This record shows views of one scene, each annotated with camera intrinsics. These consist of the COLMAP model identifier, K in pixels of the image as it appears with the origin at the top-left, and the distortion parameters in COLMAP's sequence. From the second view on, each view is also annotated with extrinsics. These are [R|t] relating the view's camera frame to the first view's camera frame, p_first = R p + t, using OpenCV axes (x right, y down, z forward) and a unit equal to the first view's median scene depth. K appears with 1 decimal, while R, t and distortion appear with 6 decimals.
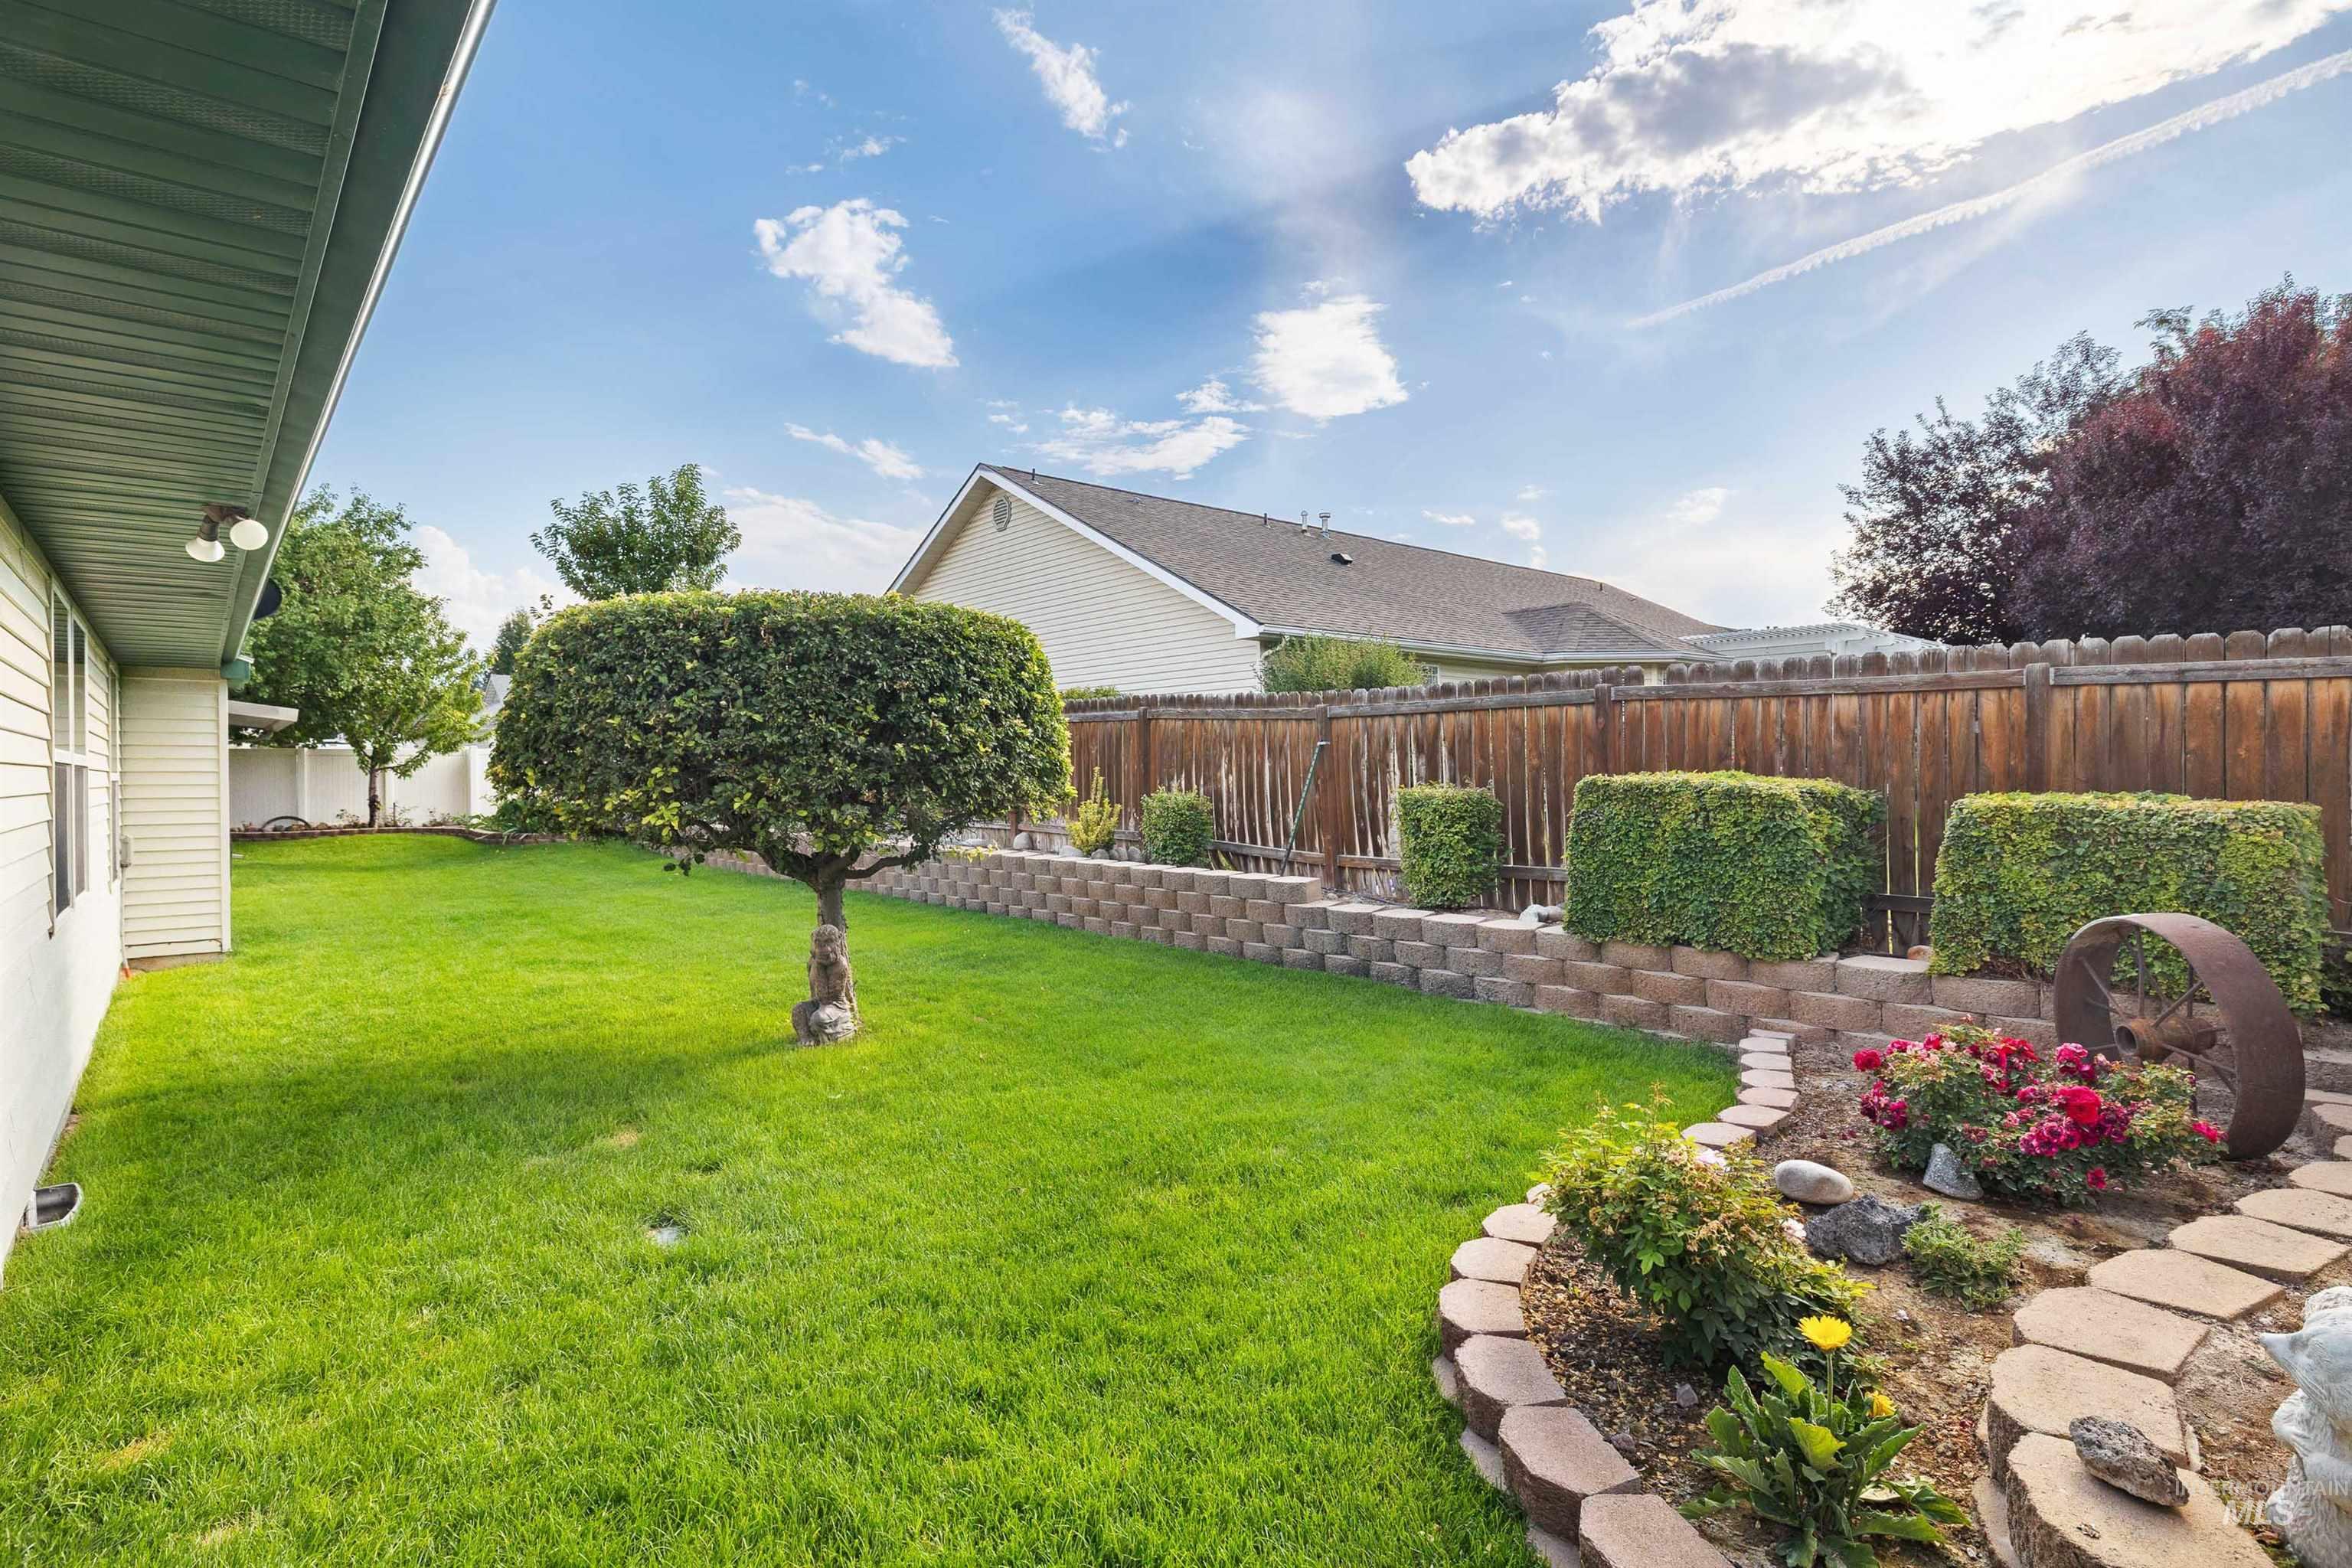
lens RADIAL K [[1164.2, 0, 1190.5], [0, 1164.2, 779.8], [0, 0, 1]] dist [-0.001185, -0.000028]
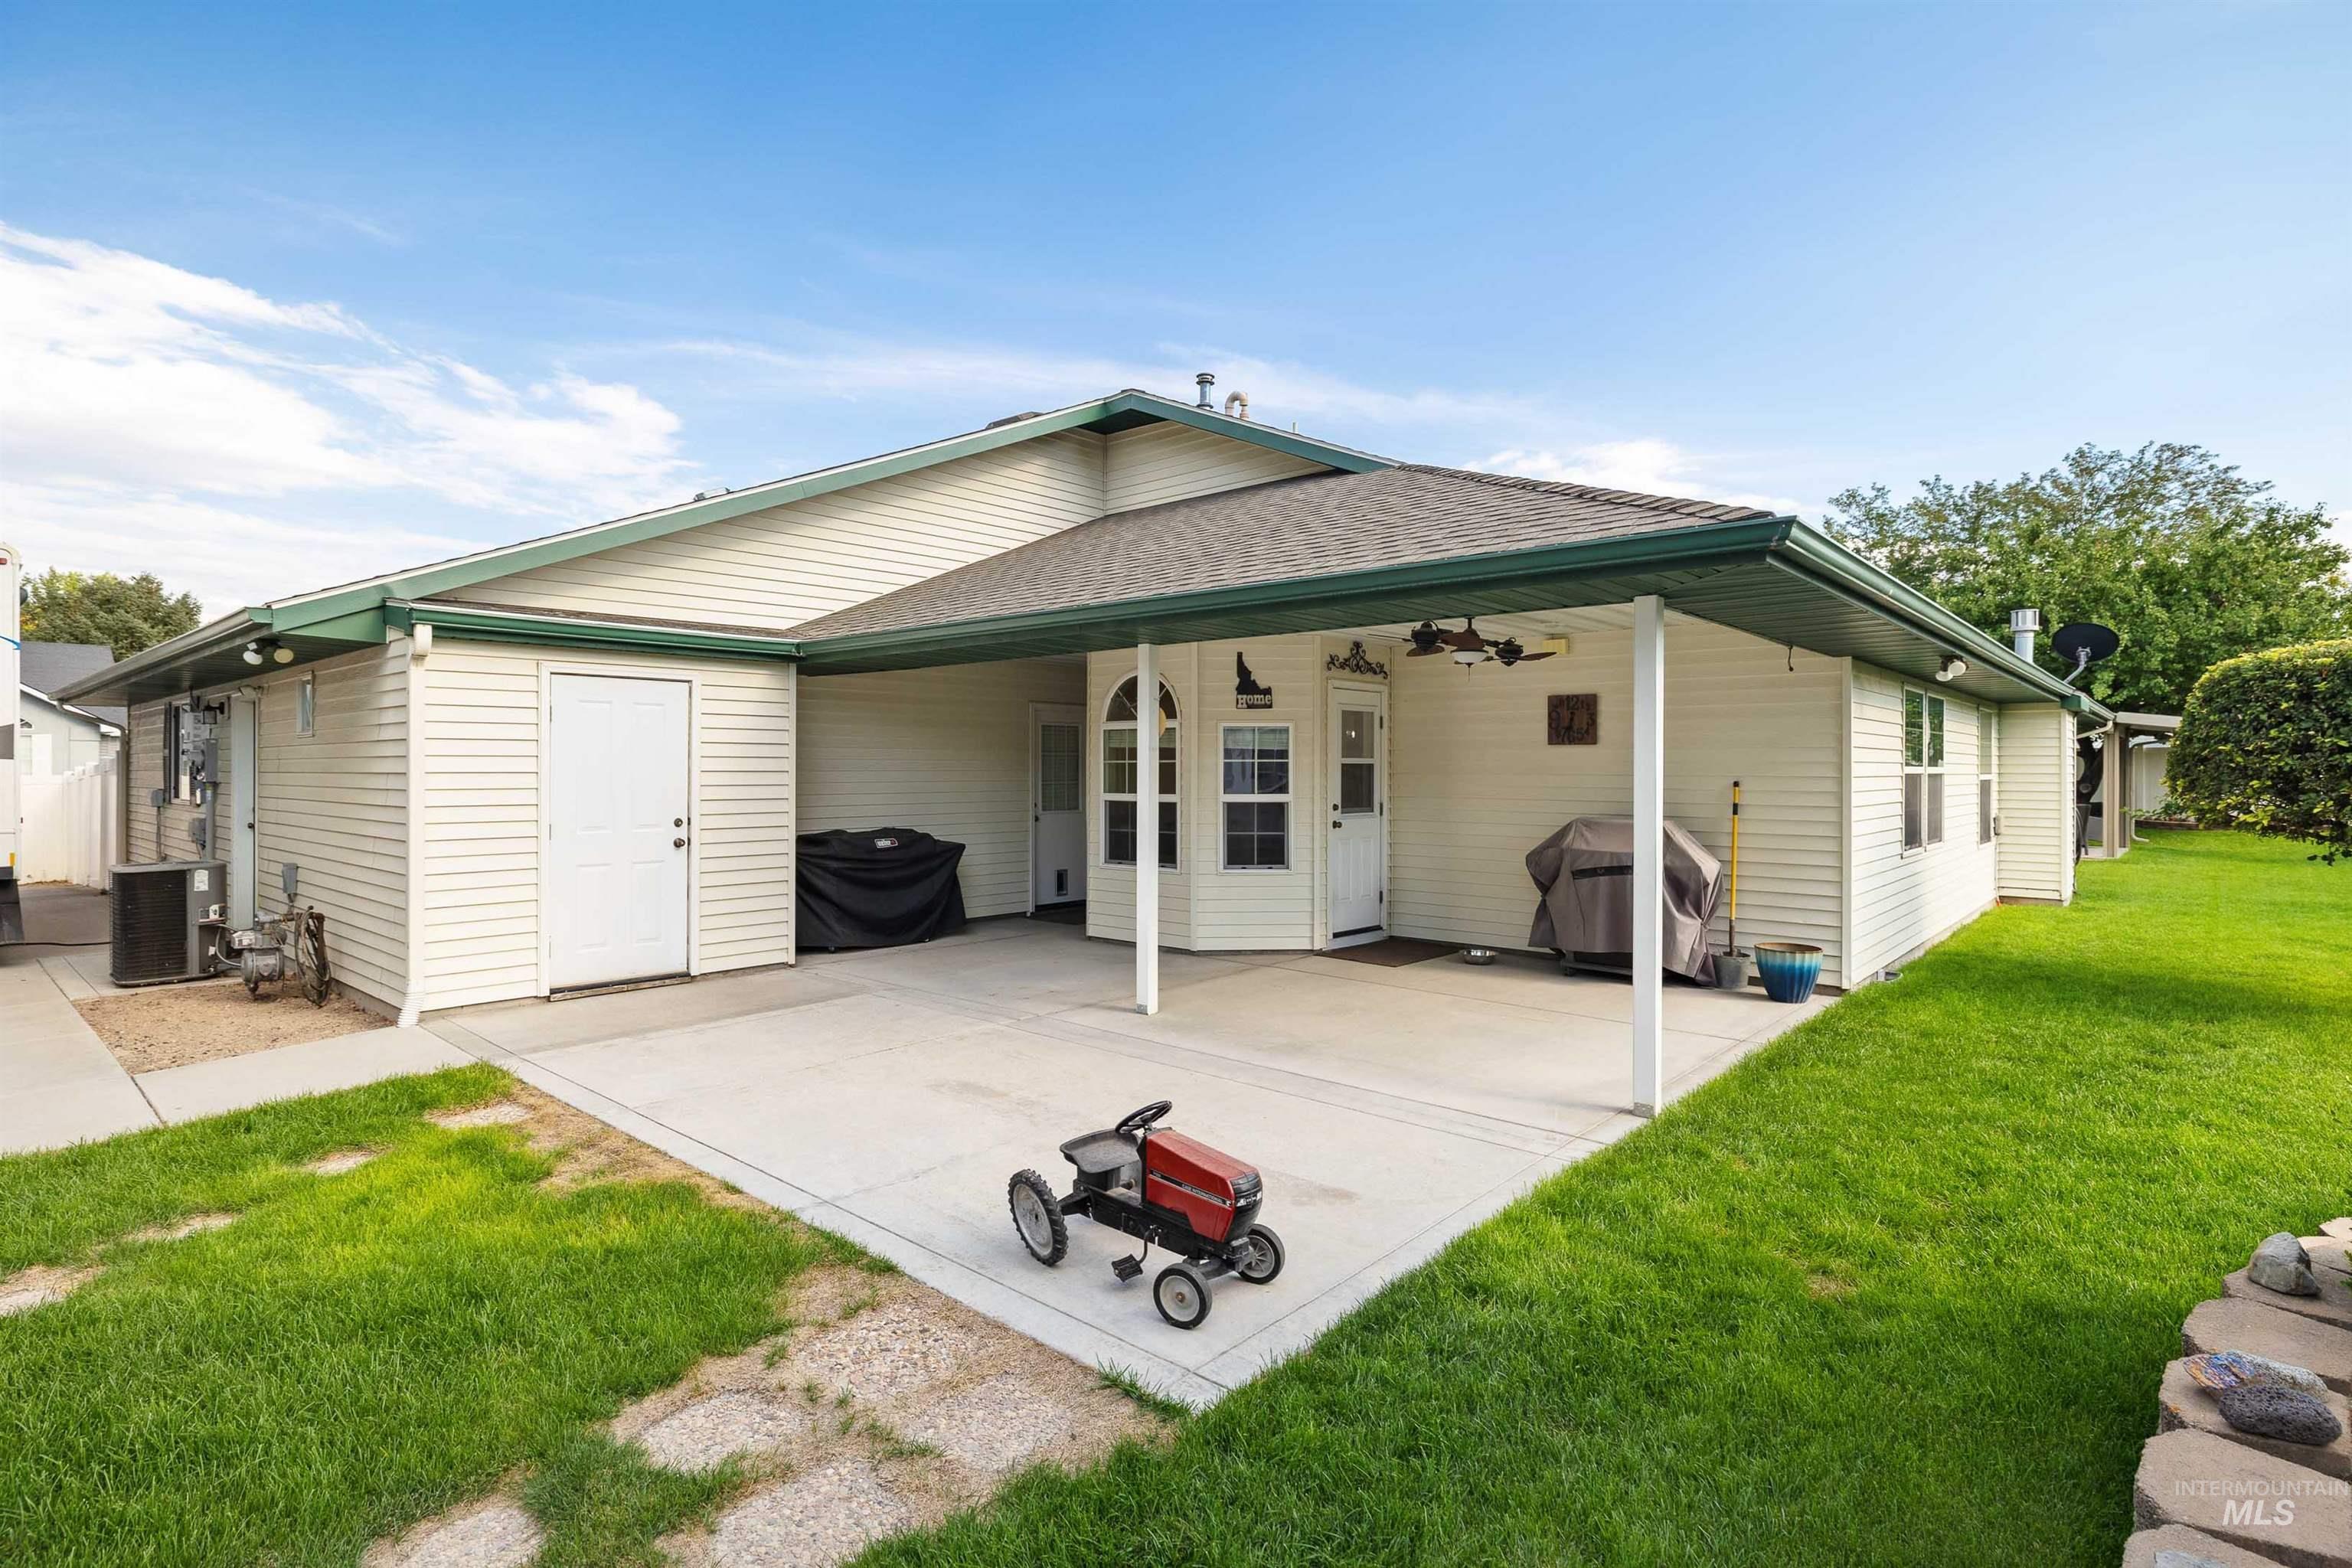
lens RADIAL K [[1164.2, 0, 1175.7], [0, 1164.2, 776.6], [0, 0, 1]] dist [-0.001185, -0.000028]
pose [[0.139629, 0.016387, -0.990068, 0.439424], [-0.011687, 0.999821, 0.014901, -0.012331], [0.990135, 0.009490, 0.139795, -0.282871]]
